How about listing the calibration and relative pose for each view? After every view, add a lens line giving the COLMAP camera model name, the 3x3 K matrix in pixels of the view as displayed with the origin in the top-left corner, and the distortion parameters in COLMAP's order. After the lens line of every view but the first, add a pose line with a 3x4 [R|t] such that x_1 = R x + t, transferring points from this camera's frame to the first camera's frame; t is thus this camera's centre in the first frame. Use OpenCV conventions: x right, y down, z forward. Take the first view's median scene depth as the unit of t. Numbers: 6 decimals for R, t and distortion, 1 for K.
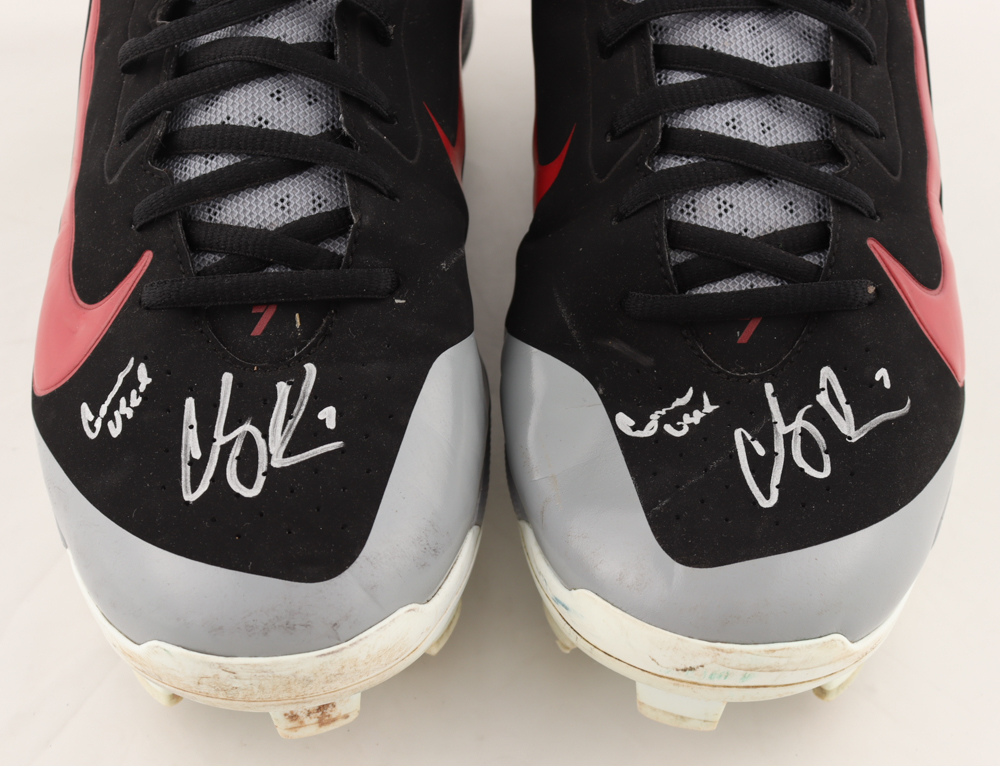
lens RADIAL K [[1504.5, 0, 520.2], [0, 1504.5, 389.6], [0, 0, 1]] dist [-0.056386, 0.000000]
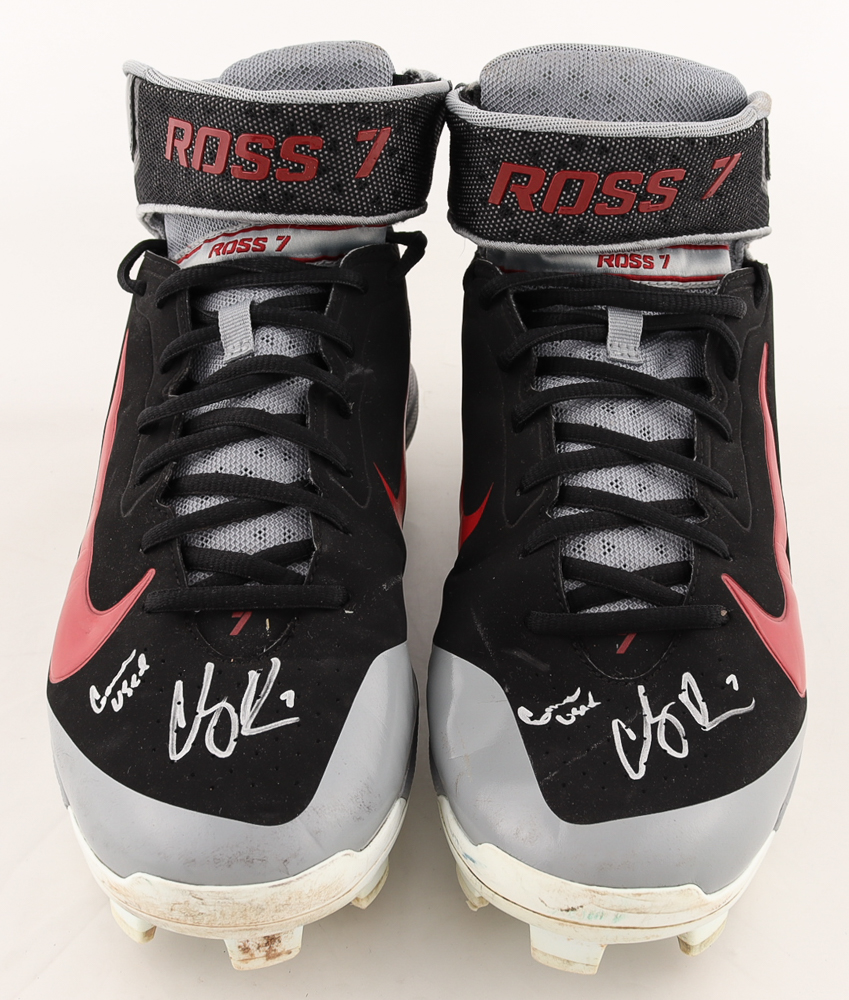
lens RADIAL K [[1401.0, 0, 426.5], [0, 1401.0, 496.4], [0, 0, 1]] dist [0.022011, 0.000000]
pose [[0.999235, 0.026999, -0.028294, 0.016065], [-0.032082, 0.979631, -0.198229, 0.078074], [0.022366, 0.198985, 0.979747, -0.174549]]
